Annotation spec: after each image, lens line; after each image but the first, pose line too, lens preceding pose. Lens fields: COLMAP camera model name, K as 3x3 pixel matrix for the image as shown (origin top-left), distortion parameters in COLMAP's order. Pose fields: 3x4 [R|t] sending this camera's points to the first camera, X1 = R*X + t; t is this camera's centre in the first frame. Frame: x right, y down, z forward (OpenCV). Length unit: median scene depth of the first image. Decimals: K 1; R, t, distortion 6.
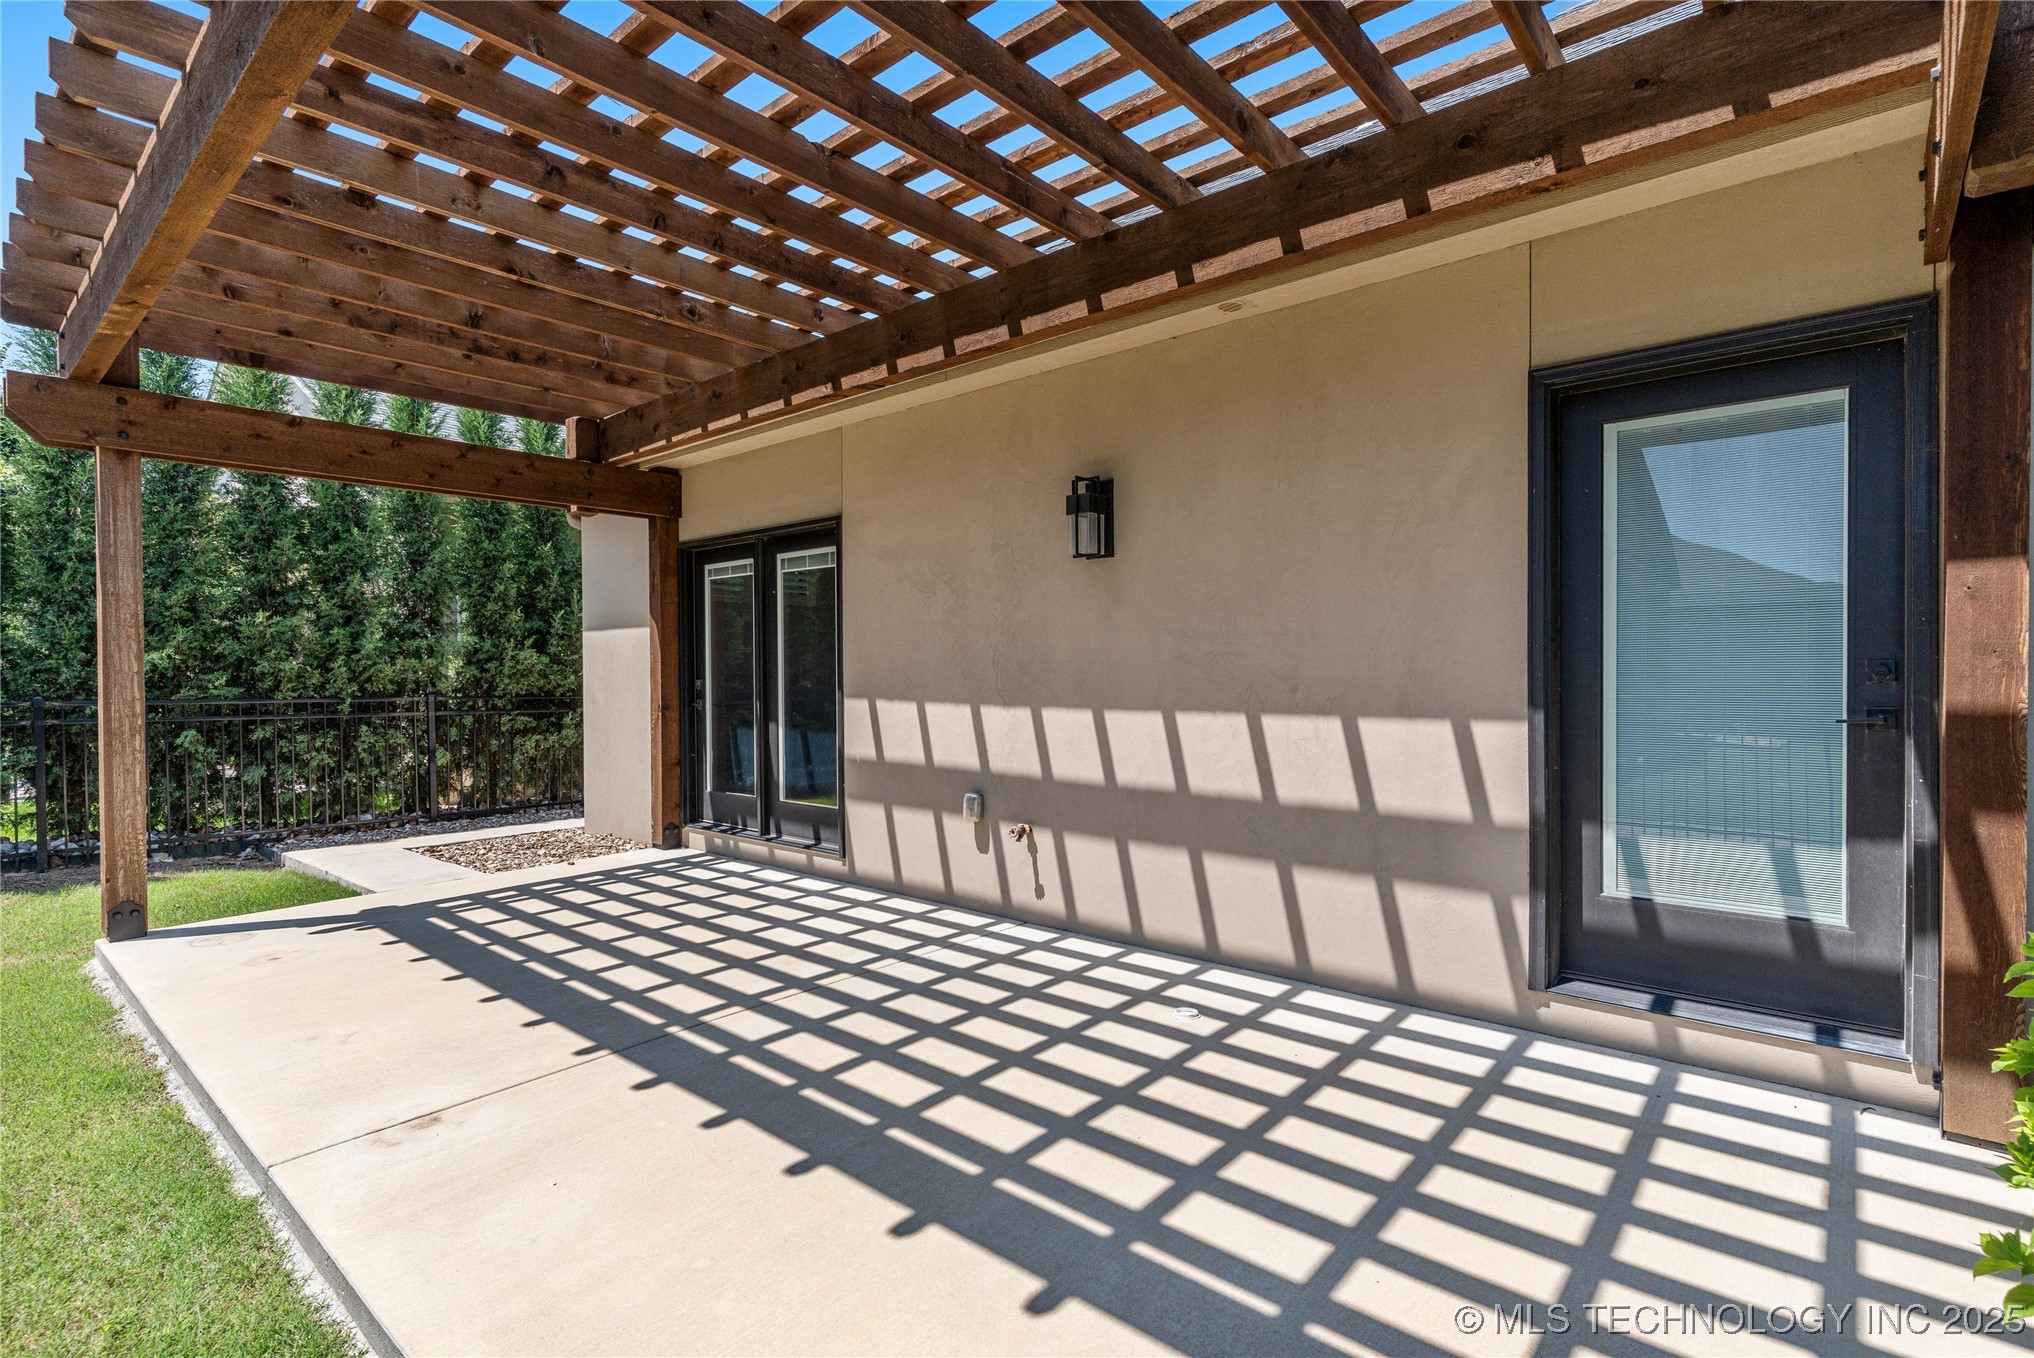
lens RADIAL K [[972.0, 0, 1003.3], [0, 972.0, 684.3], [0, 0, 1]] dist [0.003052, -0.001162]
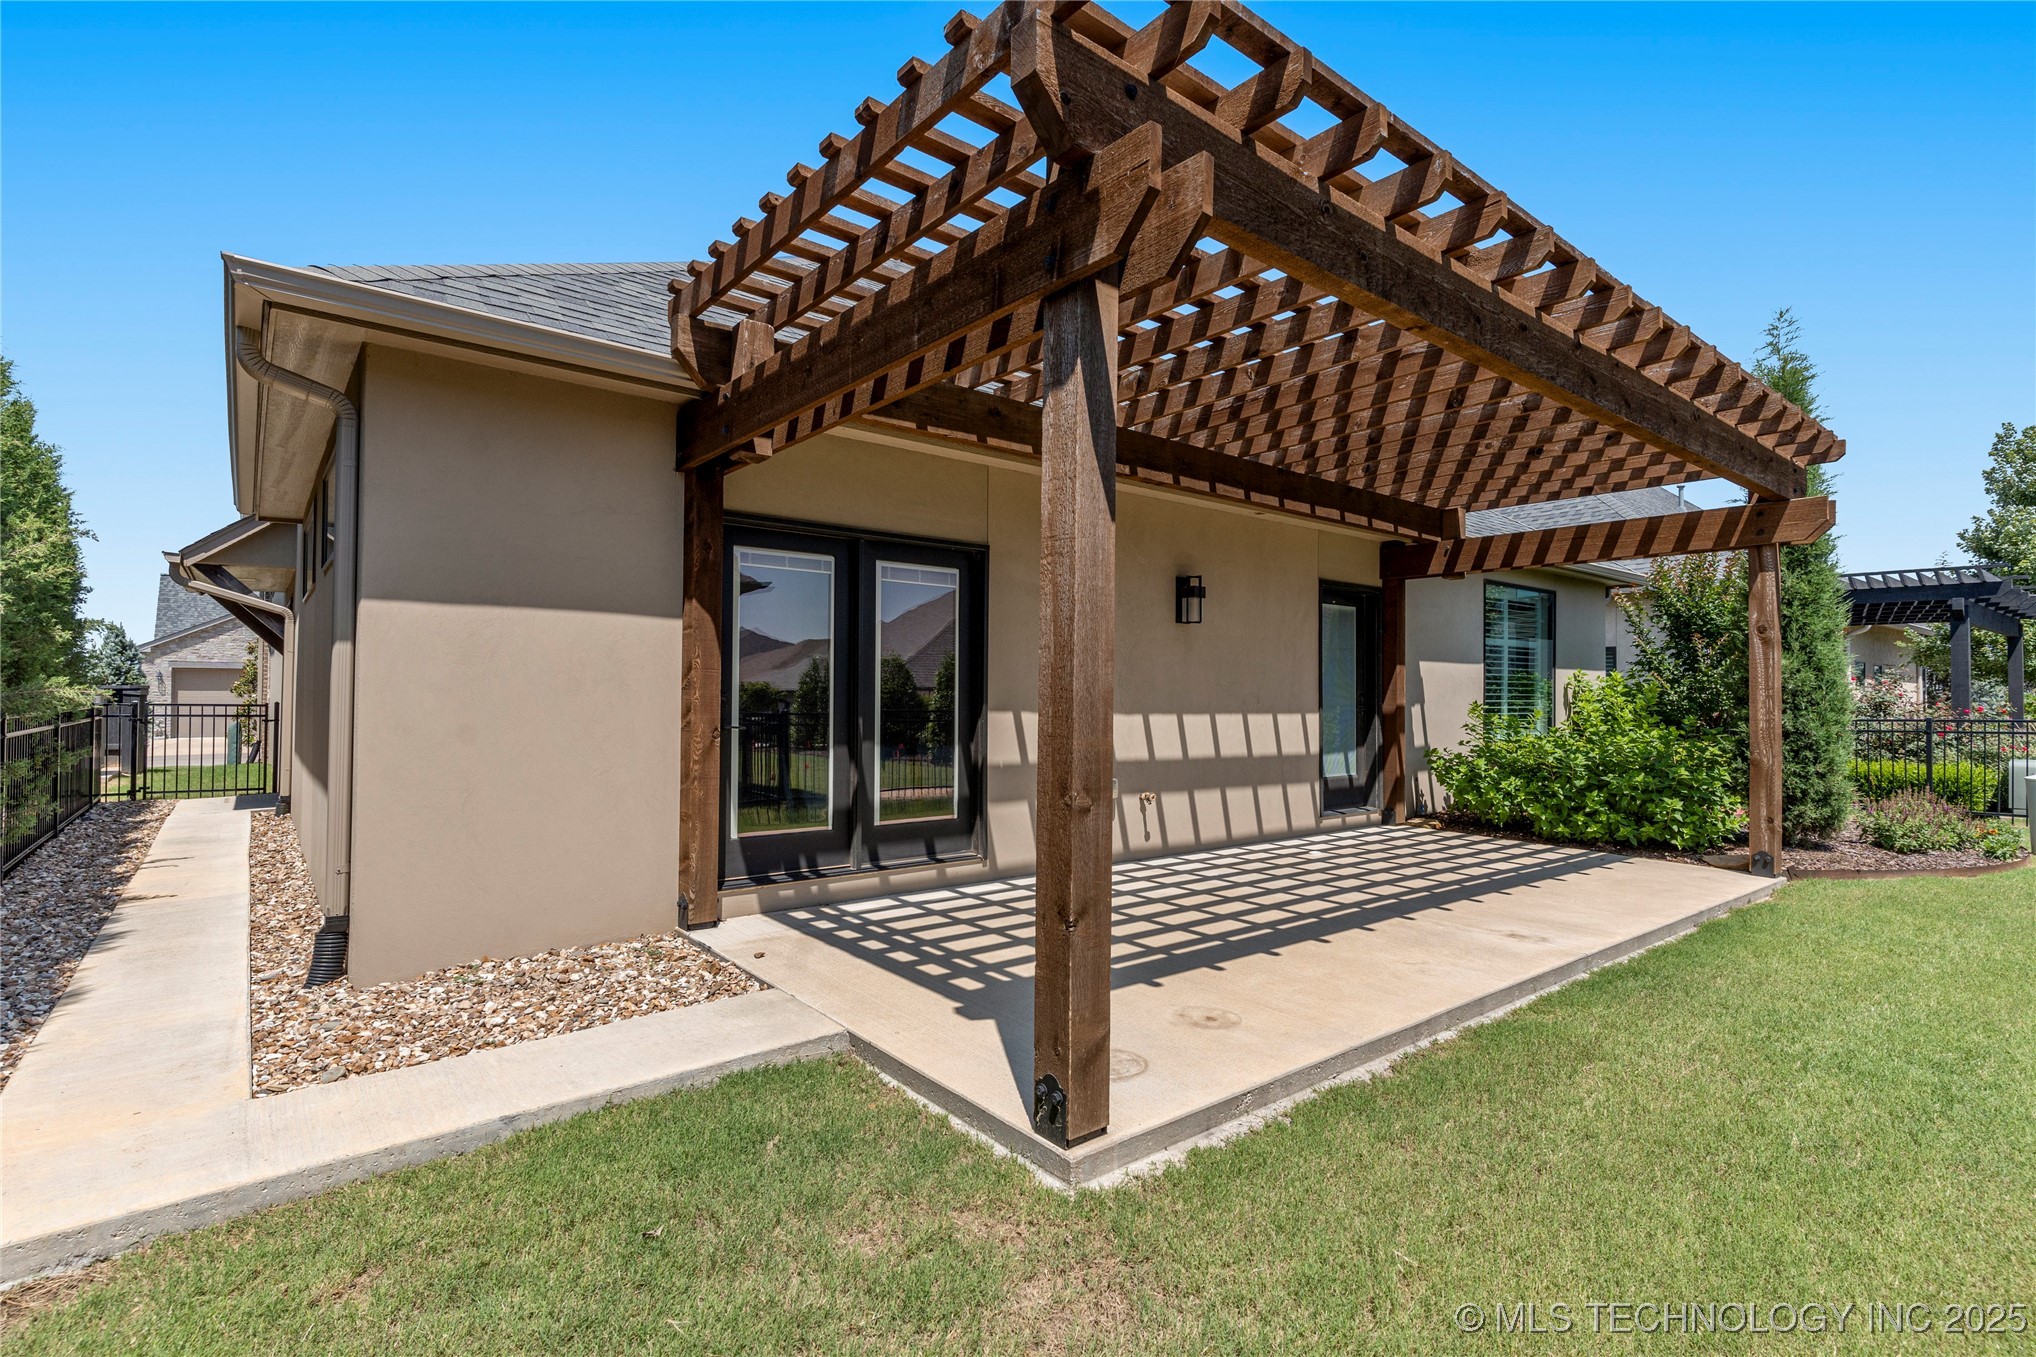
lens RADIAL K [[972.9, 0, 1004.2], [0, 972.9, 678.3], [0, 0, 1]] dist [0.003052, -0.001162]
pose [[0.183122, 0.023534, 0.982809, -1.690739], [0.004491, 0.999683, -0.024775, 0.005727], [-0.983080, 0.008951, 0.182958, 1.061916]]
